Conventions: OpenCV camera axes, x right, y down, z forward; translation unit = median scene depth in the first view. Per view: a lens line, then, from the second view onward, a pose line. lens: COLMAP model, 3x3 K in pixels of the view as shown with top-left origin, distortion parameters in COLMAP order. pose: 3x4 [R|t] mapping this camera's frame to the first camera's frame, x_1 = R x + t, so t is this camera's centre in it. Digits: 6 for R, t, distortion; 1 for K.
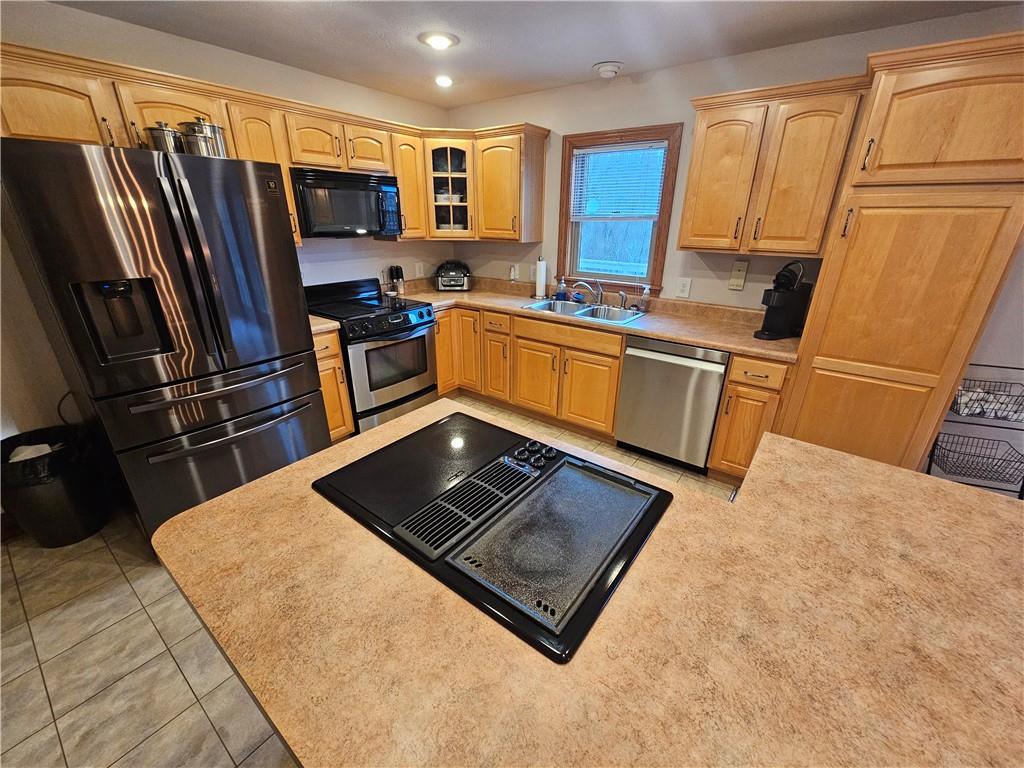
lens RADIAL K [[417.7, 0, 513.4], [0, 417.7, 386.5], [0, 0, 1]] dist [-0.000560, 0.000572]
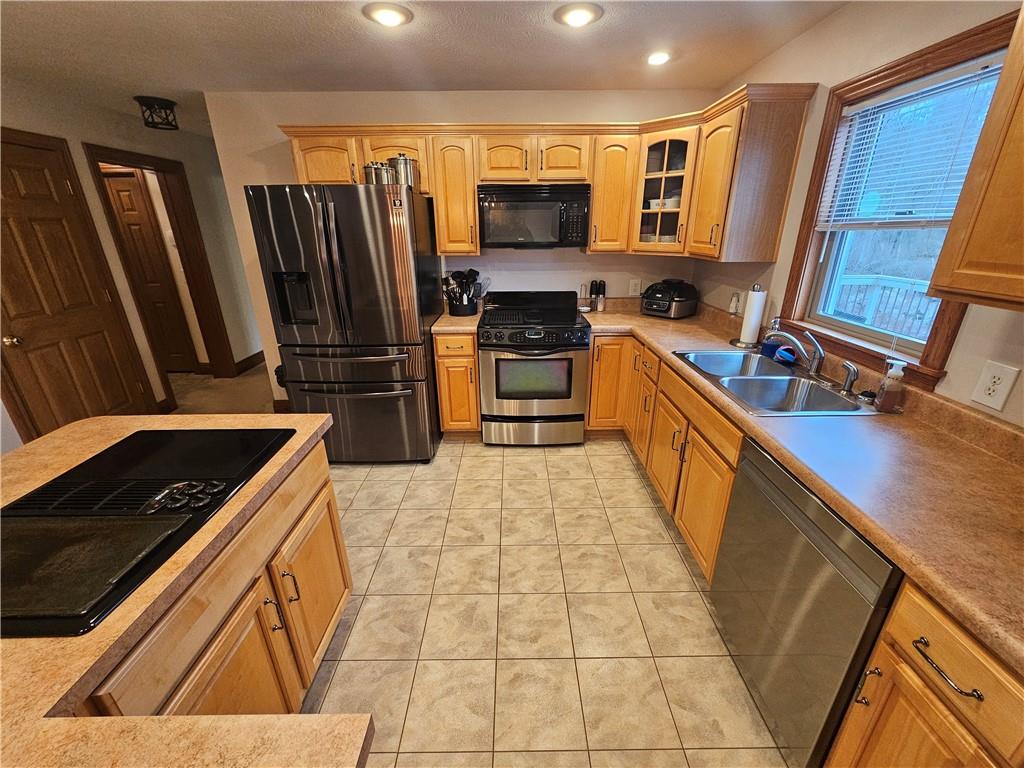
lens RADIAL K [[417.7, 0, 512.4], [0, 417.7, 386.3], [0, 0, 1]] dist [-0.000560, 0.000572]
pose [[0.605947, 0.271979, -0.747567, 0.379400], [-0.289616, 0.950671, 0.111121, -0.124346], [0.740912, 0.149174, 0.654825, 0.318236]]
